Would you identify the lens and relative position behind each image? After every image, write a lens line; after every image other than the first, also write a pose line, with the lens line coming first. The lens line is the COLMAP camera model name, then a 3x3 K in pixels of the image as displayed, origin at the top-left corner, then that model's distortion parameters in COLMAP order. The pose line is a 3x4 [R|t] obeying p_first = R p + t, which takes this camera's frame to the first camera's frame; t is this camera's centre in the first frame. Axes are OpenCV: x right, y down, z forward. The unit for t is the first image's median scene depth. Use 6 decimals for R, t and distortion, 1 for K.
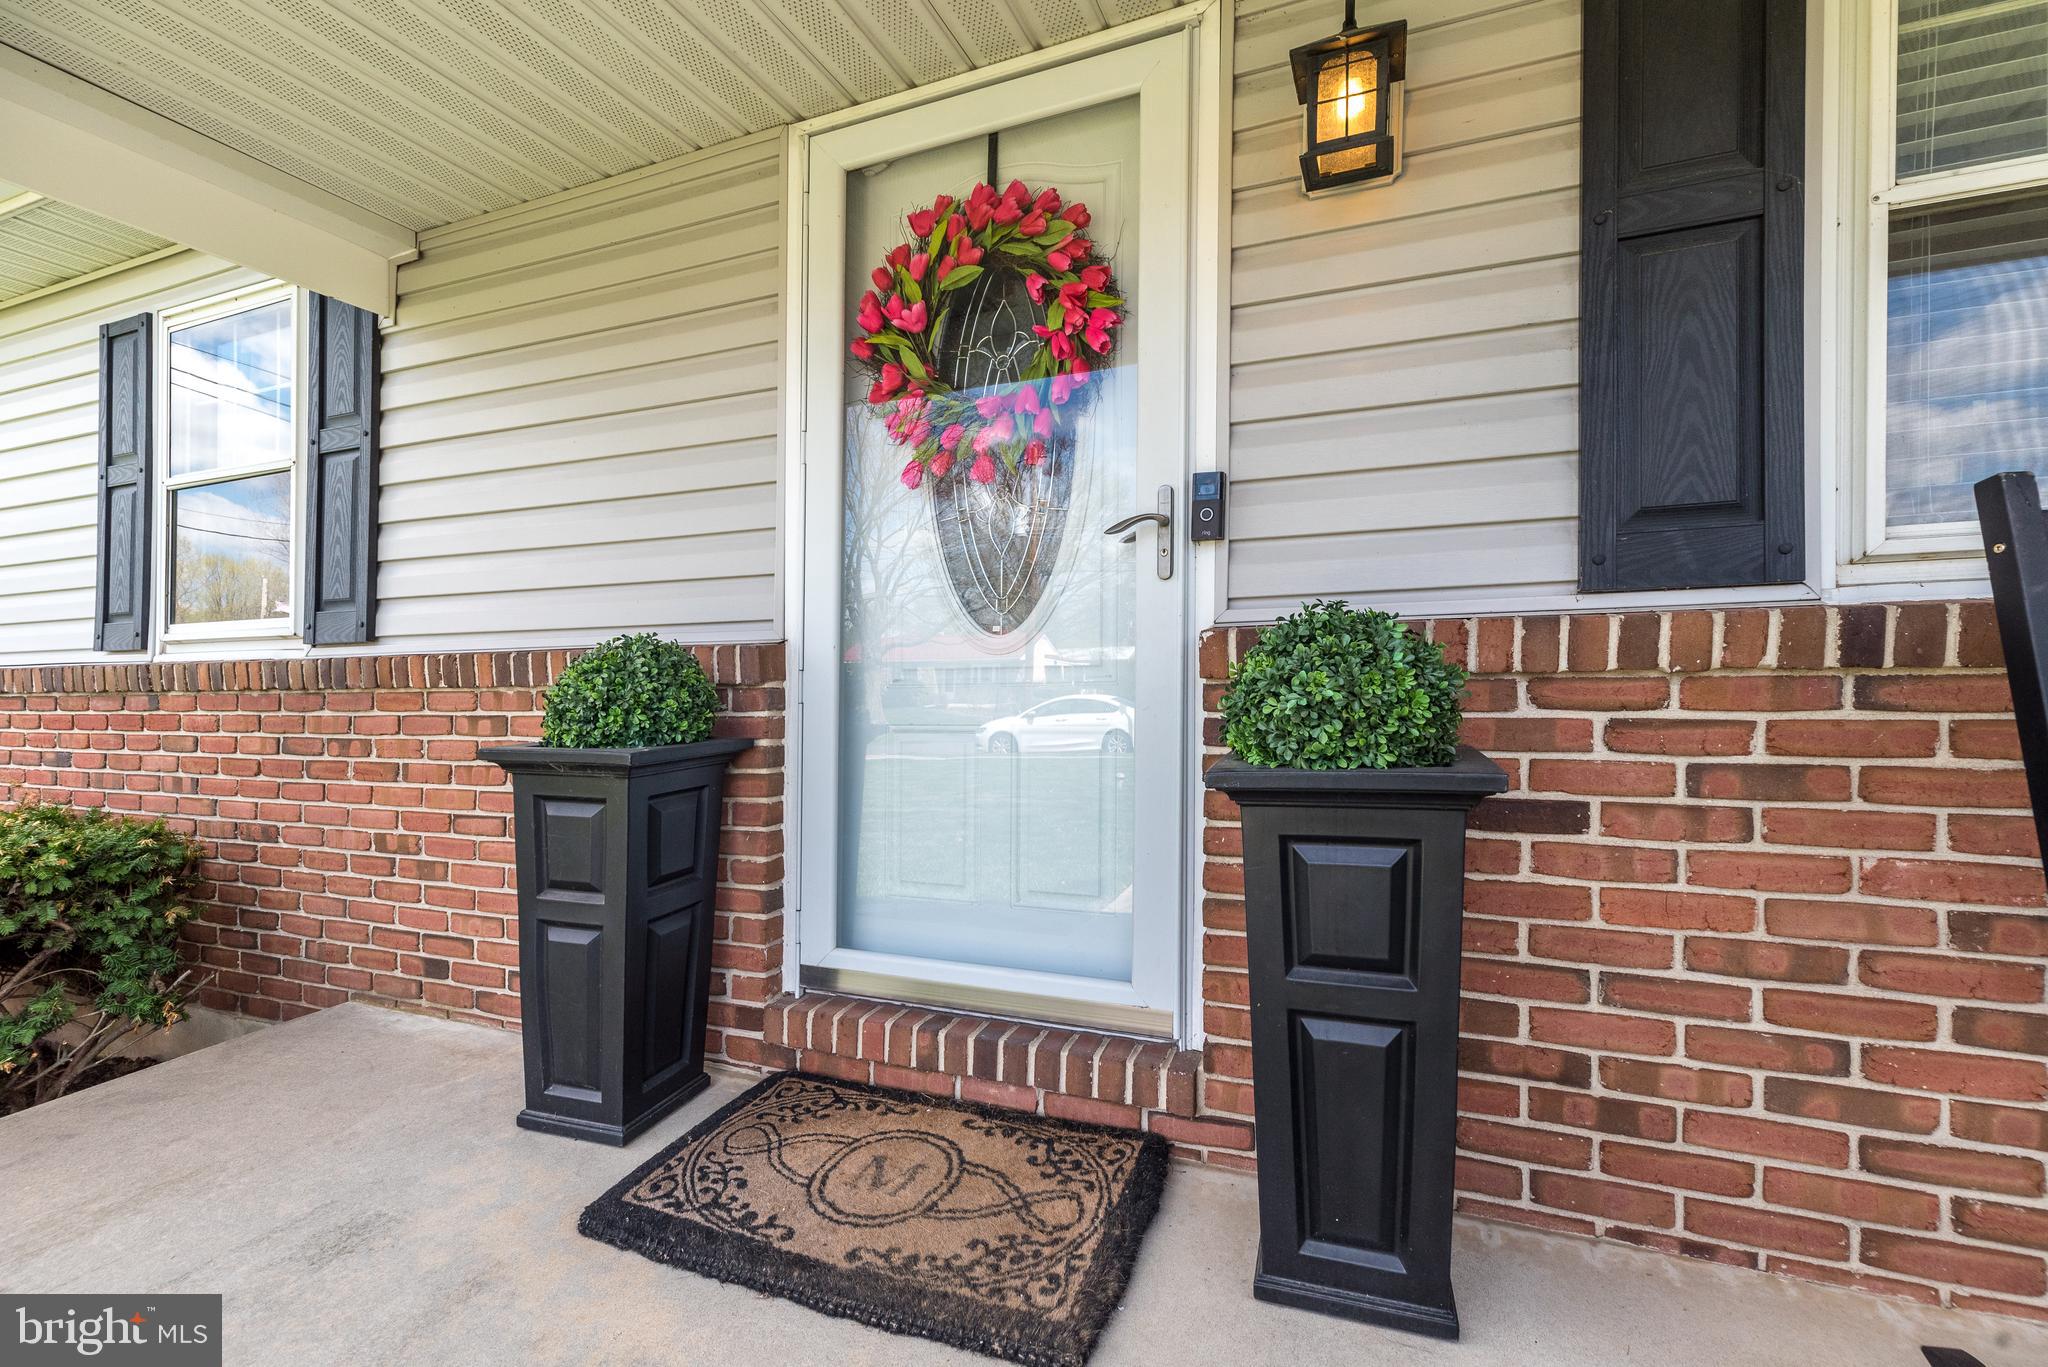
lens RADIAL K [[893.8, 0, 1025.1], [0, 893.8, 682.0], [0, 0, 1]] dist [0.007605, -0.001113]
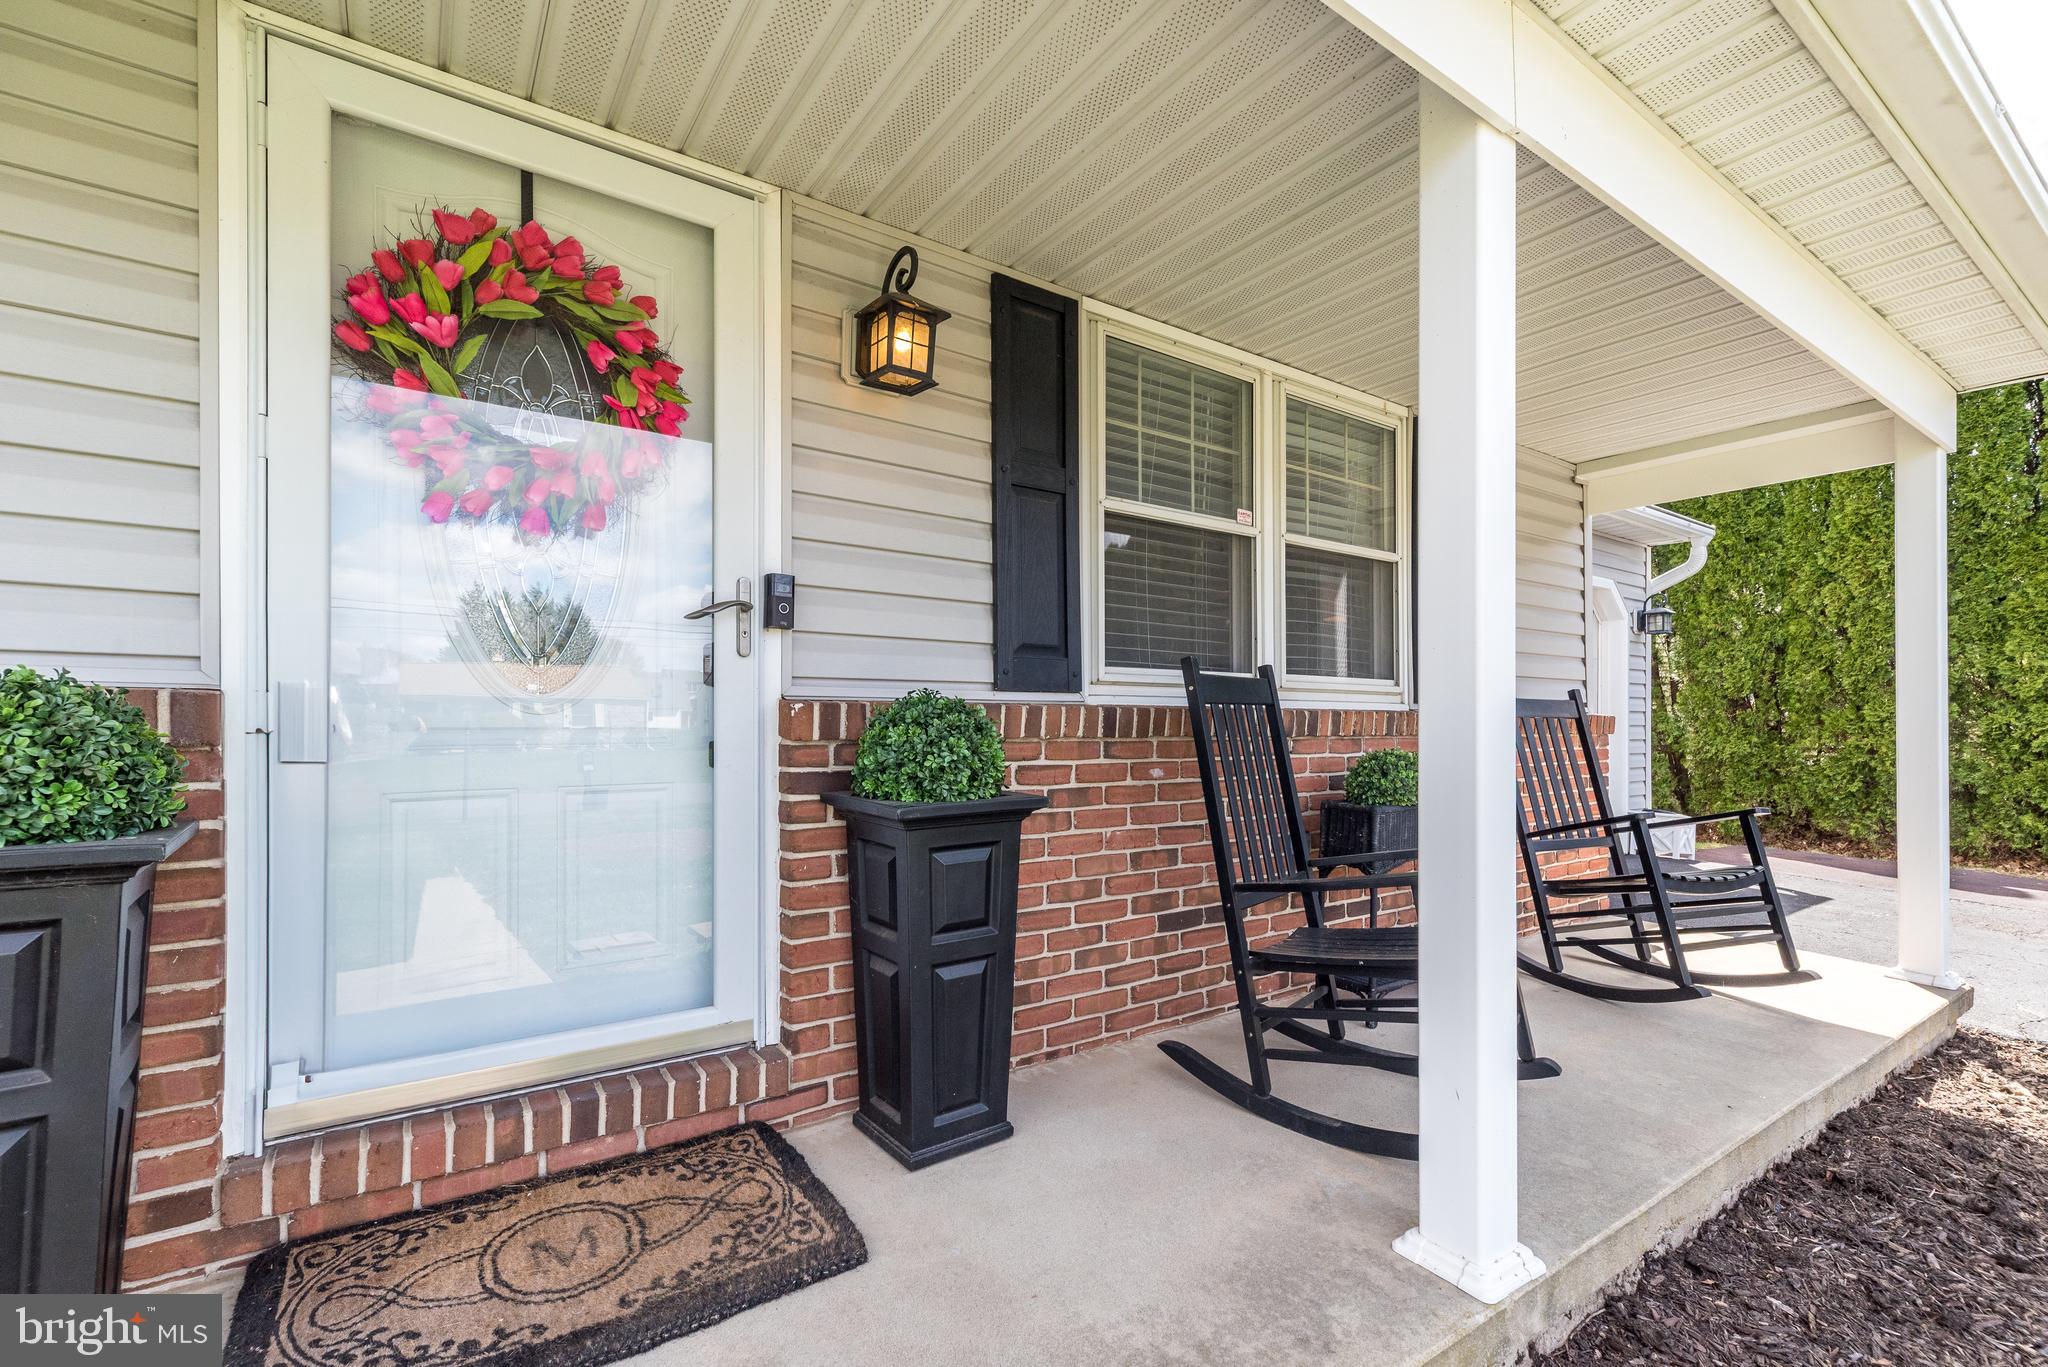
lens RADIAL K [[893.8, 0, 995.8], [0, 893.8, 743.4], [0, 0, 1]] dist [0.007605, -0.001113]
pose [[0.561161, 0.001924, 0.827704, -0.632714], [-0.002436, 0.999997, -0.000673, -0.000387], [-0.827703, -0.001639, 0.561164, 0.058943]]
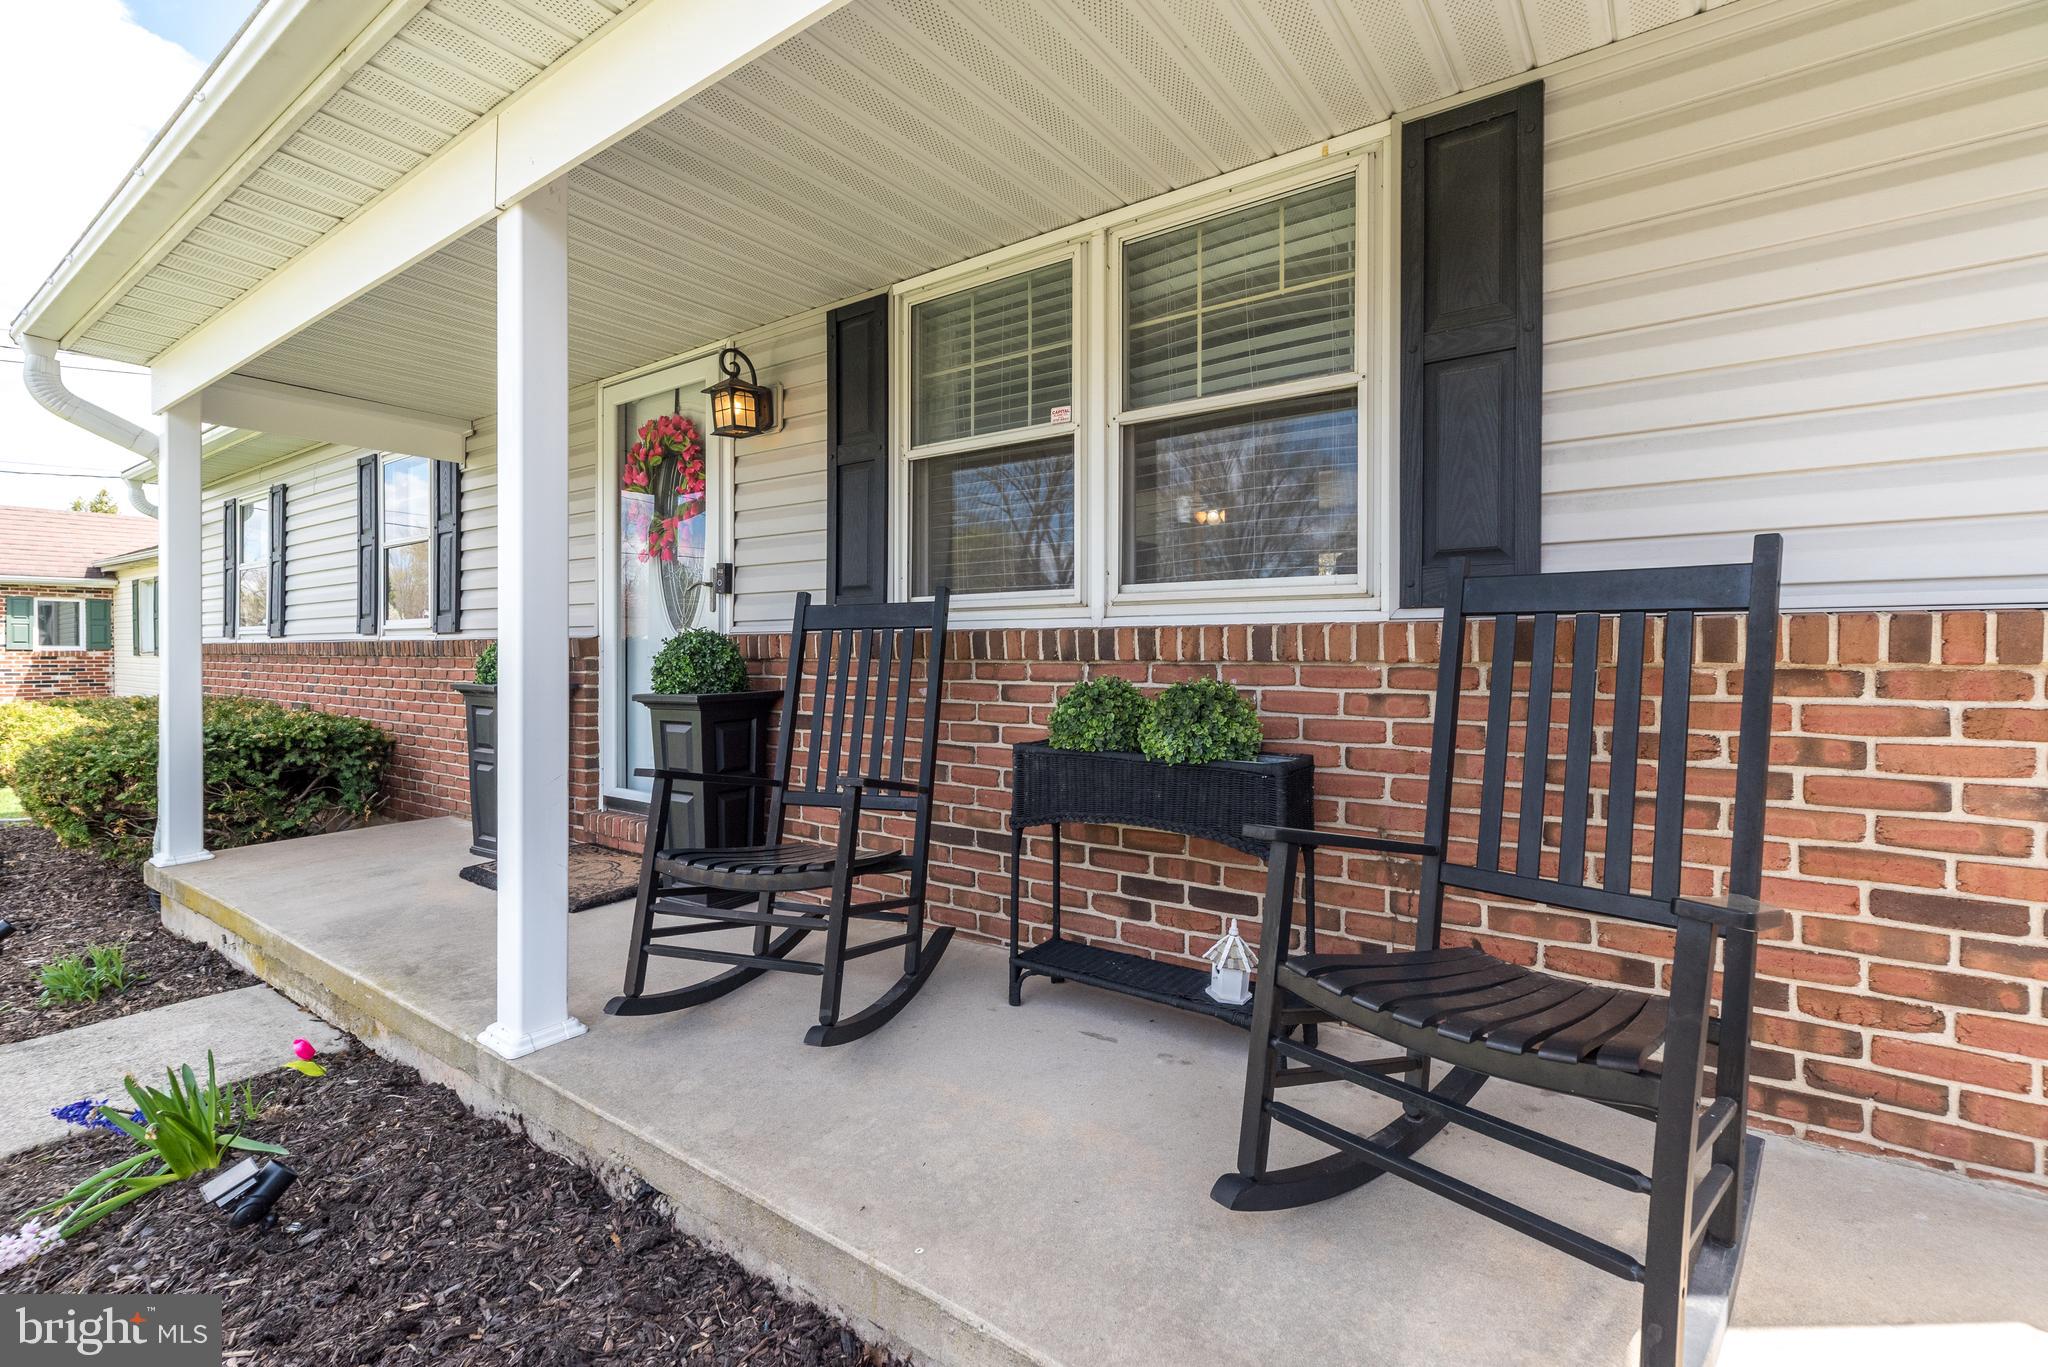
lens RADIAL K [[893.8, 0, 1032.8], [0, 893.8, 683.3], [0, 0, 1]] dist [0.007605, -0.001113]
pose [[0.973106, 0.024690, -0.229032, 1.387958], [-0.018416, 0.999395, 0.029491, -0.021337], [0.229622, -0.024480, 0.972972, -0.898740]]
